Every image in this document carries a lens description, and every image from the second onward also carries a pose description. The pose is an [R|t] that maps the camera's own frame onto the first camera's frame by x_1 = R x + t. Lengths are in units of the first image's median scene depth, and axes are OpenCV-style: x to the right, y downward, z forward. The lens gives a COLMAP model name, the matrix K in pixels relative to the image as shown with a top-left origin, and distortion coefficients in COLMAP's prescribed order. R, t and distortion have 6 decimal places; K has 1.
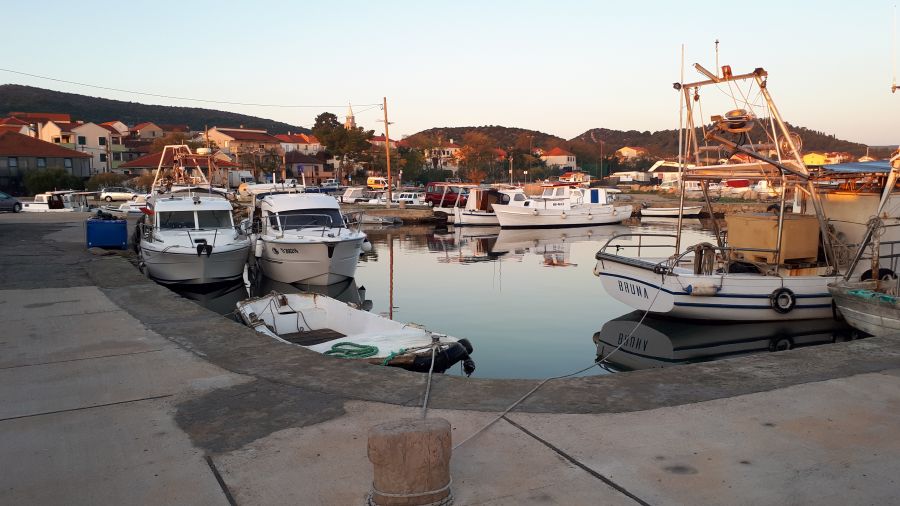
lens RADIAL K [[682.8, 0, 448.8], [0, 682.8, 257.6], [0, 0, 1]] dist [-0.007976, -0.006814]
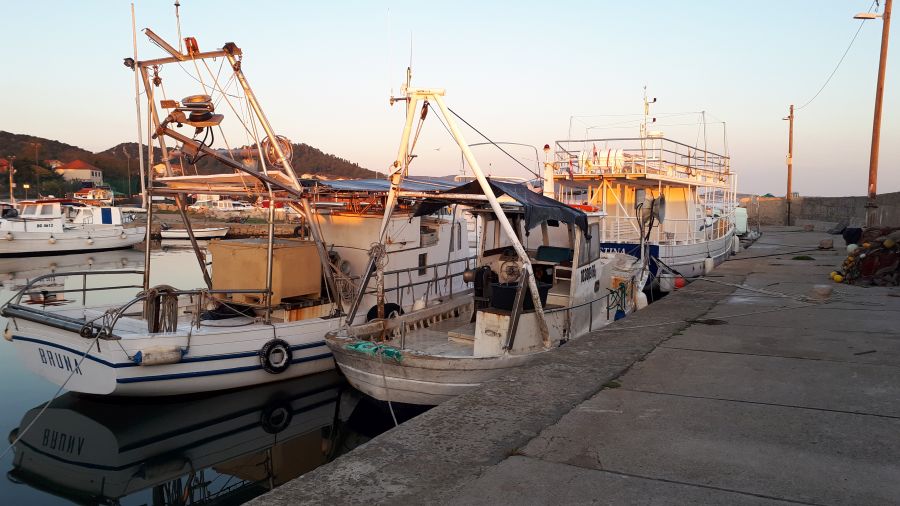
lens RADIAL K [[682.8, 0, 450.5], [0, 682.8, 253.3], [0, 0, 1]] dist [-0.007976, -0.006814]
pose [[0.798669, -0.025449, 0.601233, 0.183454], [0.046784, 0.998707, -0.019874, -0.025580], [-0.599950, 0.044001, 0.798827, 0.261619]]
